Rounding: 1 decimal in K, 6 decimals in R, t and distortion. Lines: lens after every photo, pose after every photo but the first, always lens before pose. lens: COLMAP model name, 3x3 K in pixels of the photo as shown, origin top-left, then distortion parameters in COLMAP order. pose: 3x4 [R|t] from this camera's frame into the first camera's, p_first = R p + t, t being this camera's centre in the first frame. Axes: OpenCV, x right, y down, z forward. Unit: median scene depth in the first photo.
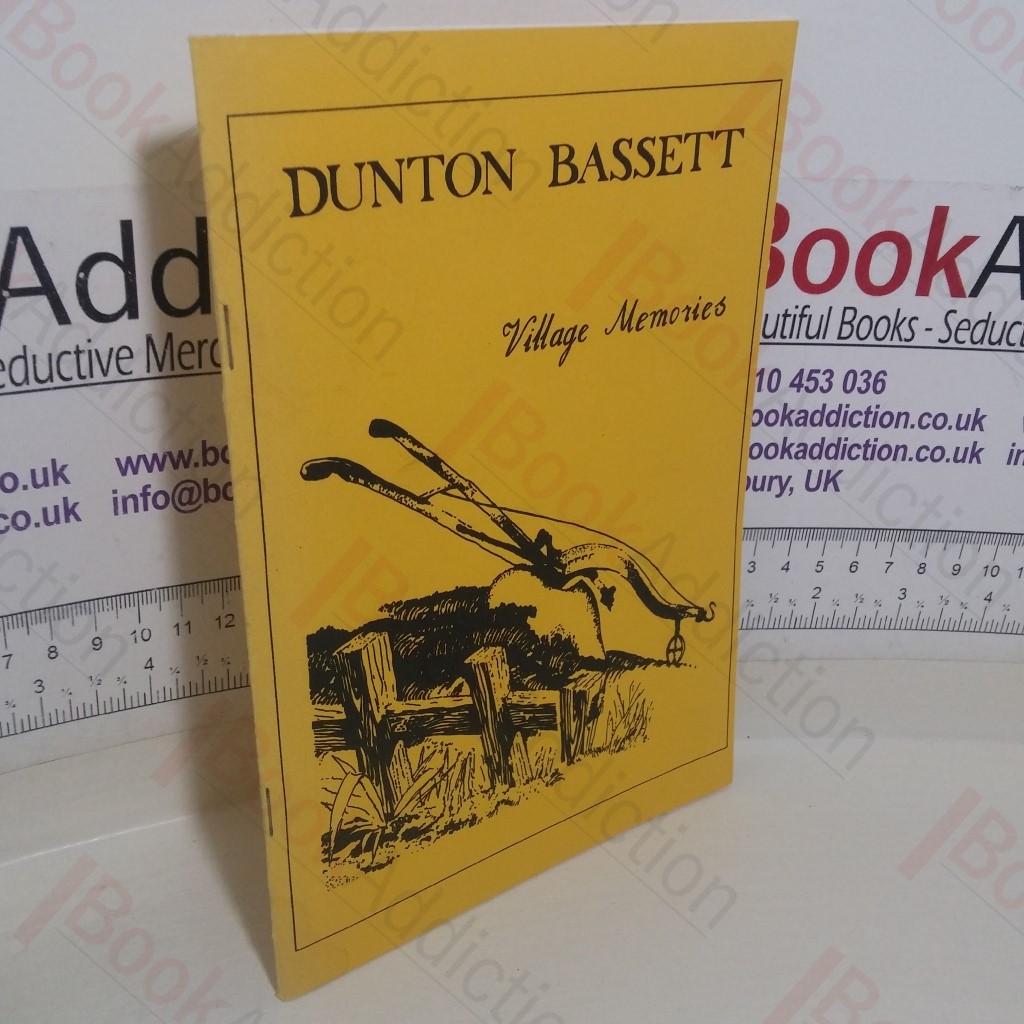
lens RADIAL K [[1289.7, 0, 510.6], [0, 1289.7, 496.3], [0, 0, 1]] dist [0.026202, 0.000000]
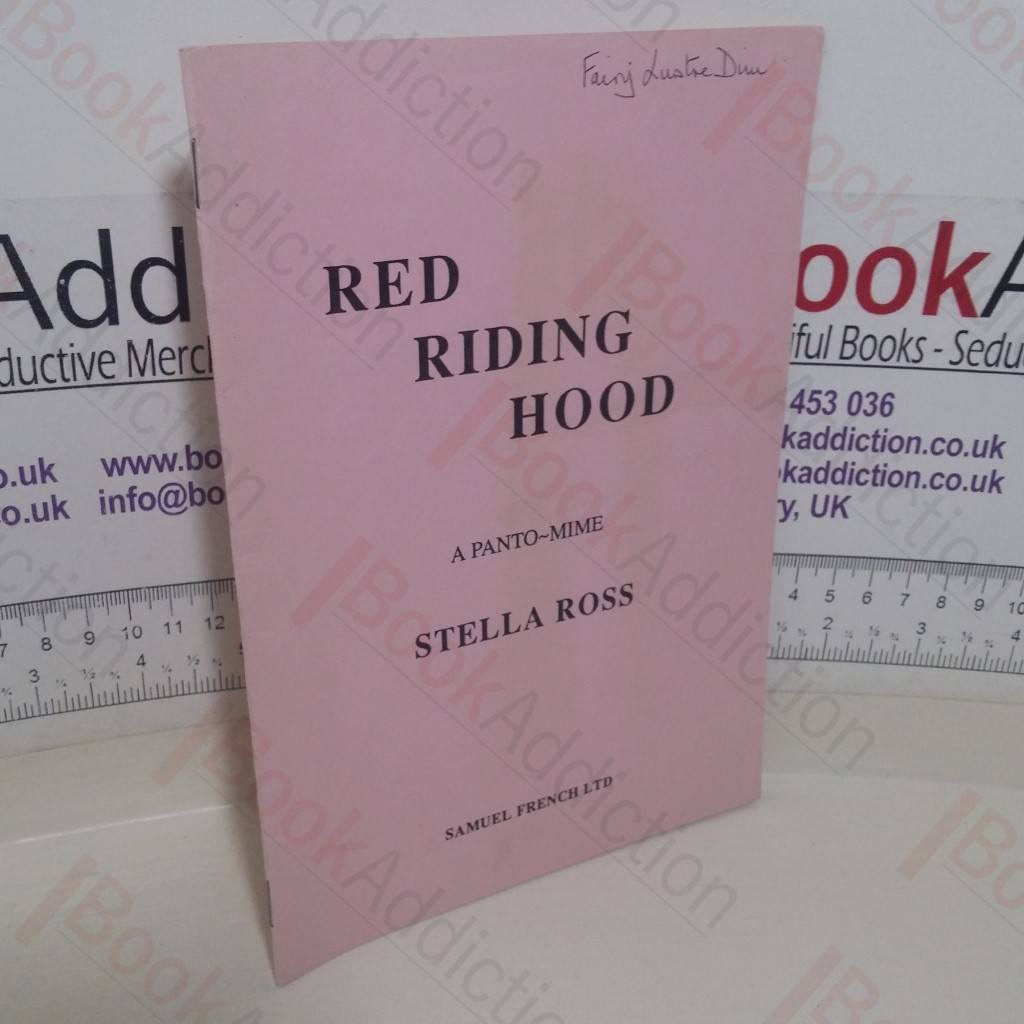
lens RADIAL K [[1289.7, 0, 510.9], [0, 1289.7, 516.1], [0, 0, 1]] dist [0.026202, 0.000000]
pose [[0.990414, 0.030995, -0.134605, 0.143458], [-0.033151, 0.999355, -0.013805, 0.017531], [0.134091, 0.018135, 0.990803, 0.010131]]
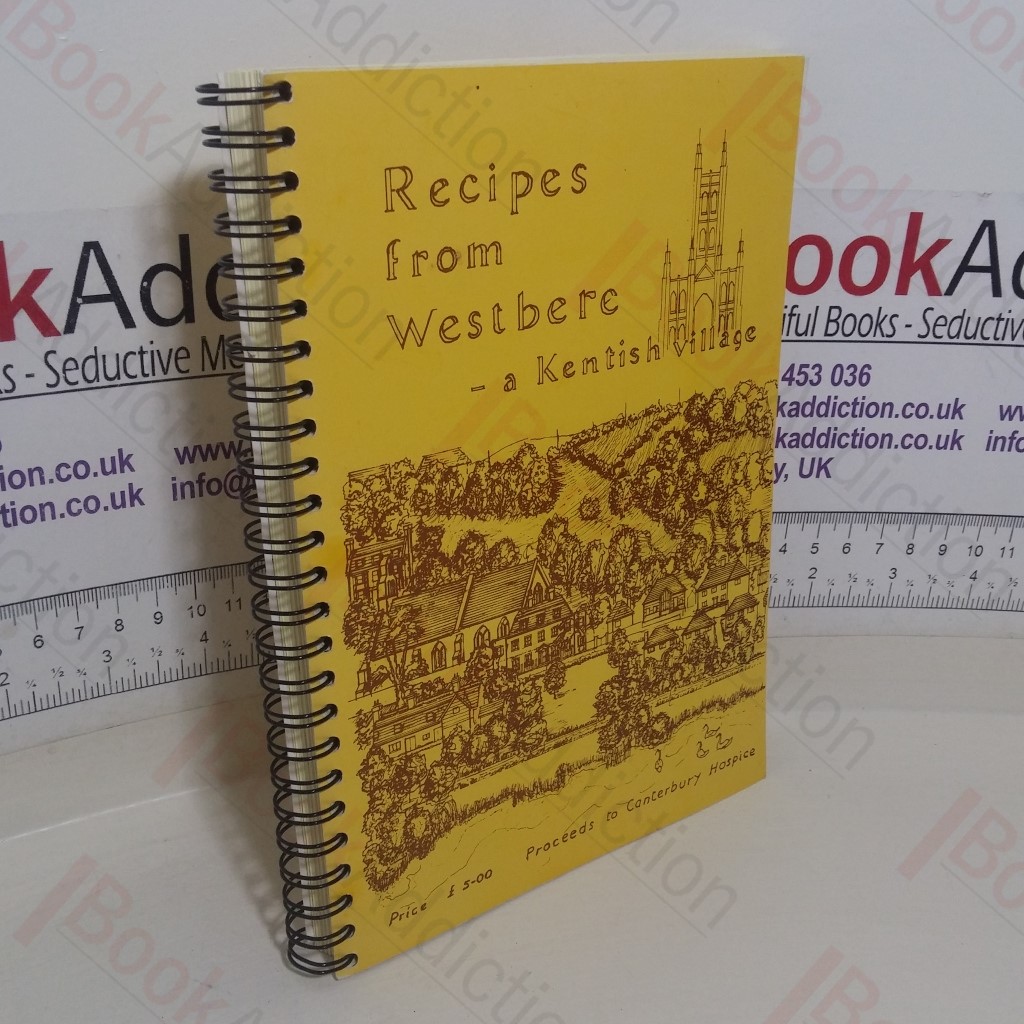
lens RADIAL K [[1289.7, 0, 506.4], [0, 1289.7, 514.5], [0, 0, 1]] dist [0.026202, 0.000000]
pose [[0.999604, -0.014066, -0.024367, 0.007969], [0.013668, 0.999772, -0.016420, 0.044048], [0.024592, 0.016080, 0.999568, -0.099270]]
